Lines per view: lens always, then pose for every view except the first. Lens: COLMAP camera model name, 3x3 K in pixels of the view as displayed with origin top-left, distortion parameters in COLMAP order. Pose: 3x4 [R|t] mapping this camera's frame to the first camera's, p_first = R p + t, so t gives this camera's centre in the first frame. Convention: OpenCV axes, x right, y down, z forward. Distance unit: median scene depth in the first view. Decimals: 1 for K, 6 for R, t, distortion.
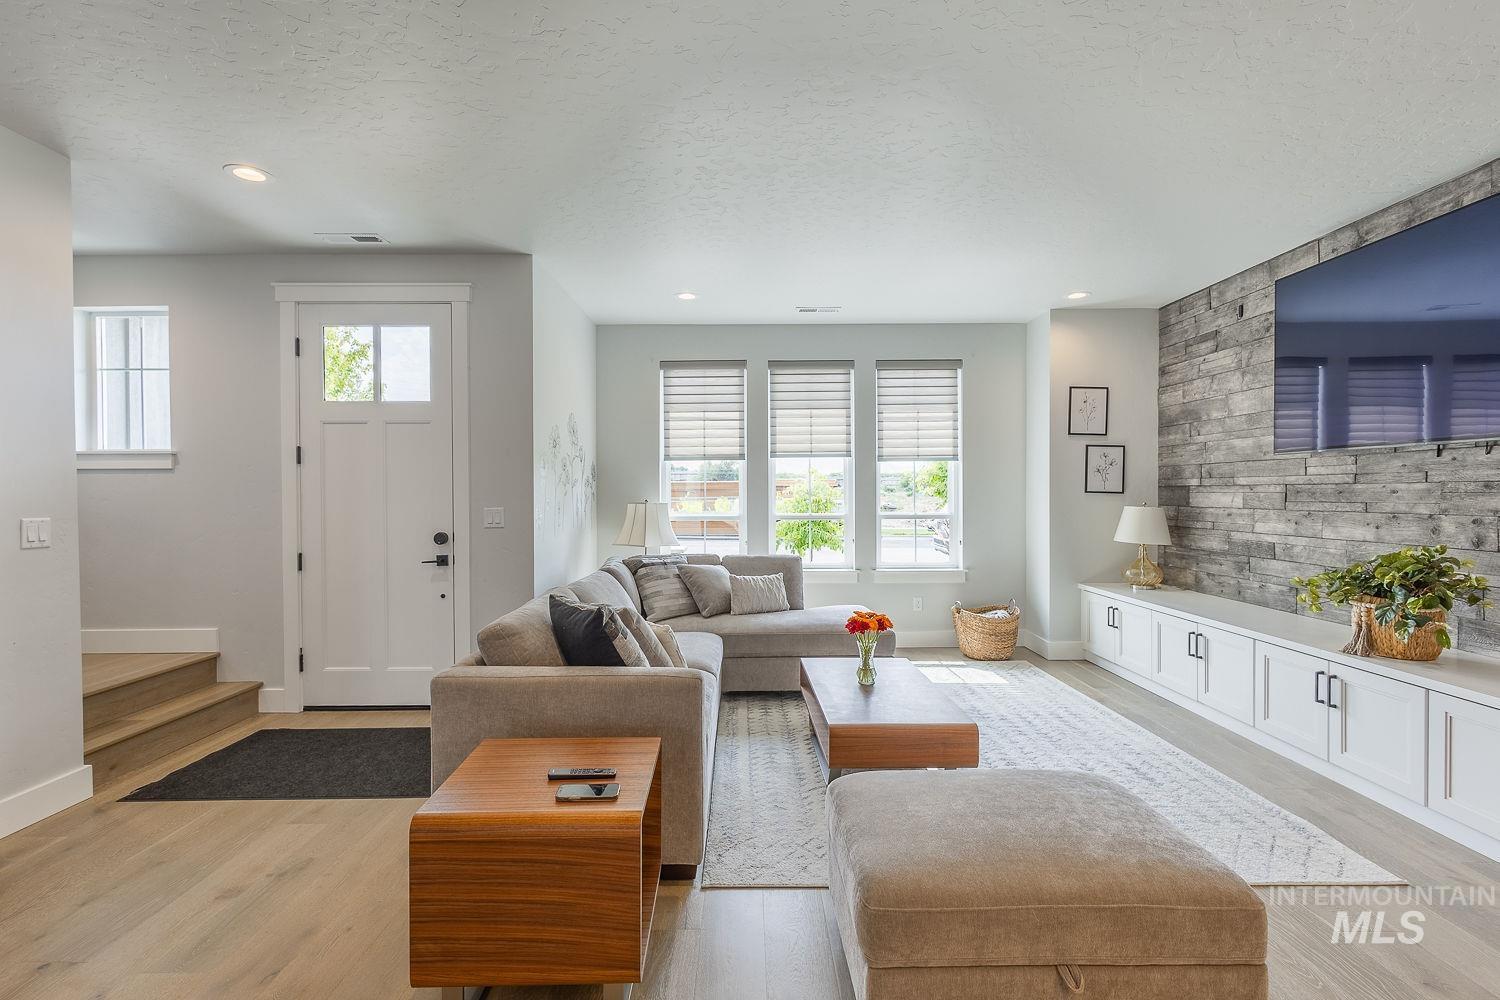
lens RADIAL K [[698.6, 0, 751.2], [0, 698.6, 498.6], [0, 0, 1]] dist [0.010660, -0.003251]
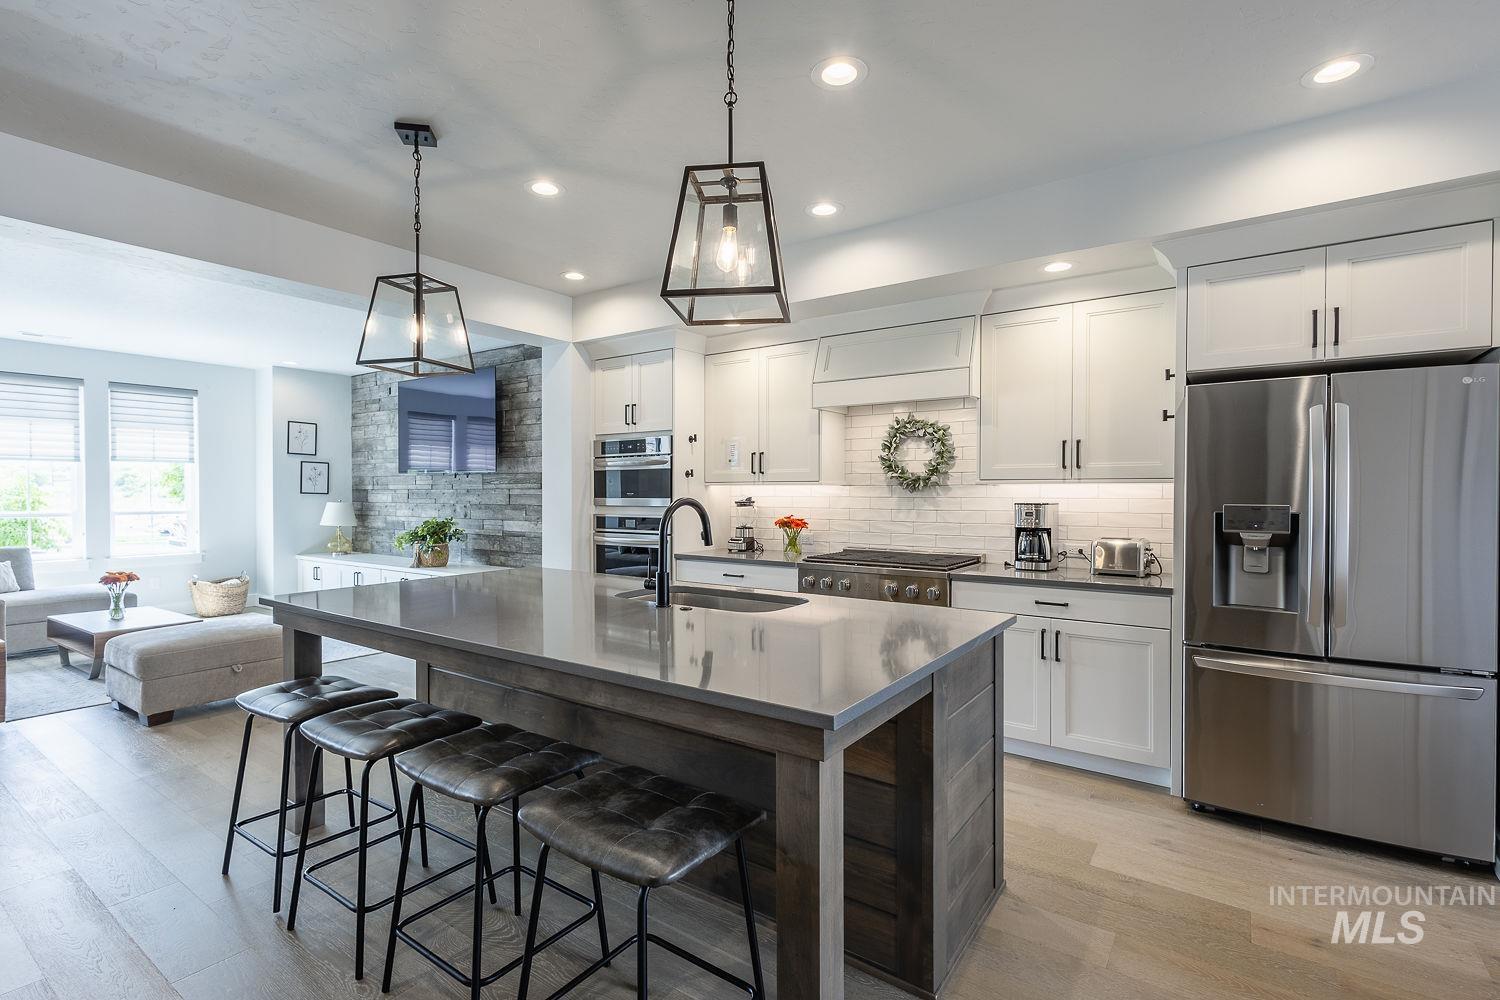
lens RADIAL K [[698.6, 0, 747.5], [0, 698.6, 500.6], [0, 0, 1]] dist [0.010660, -0.003251]
pose [[0.584735, -0.005750, 0.811204, -0.192055], [0.003835, 0.999983, 0.004324, 0.004345], [-0.811215, 0.000583, 0.584747, -0.706458]]
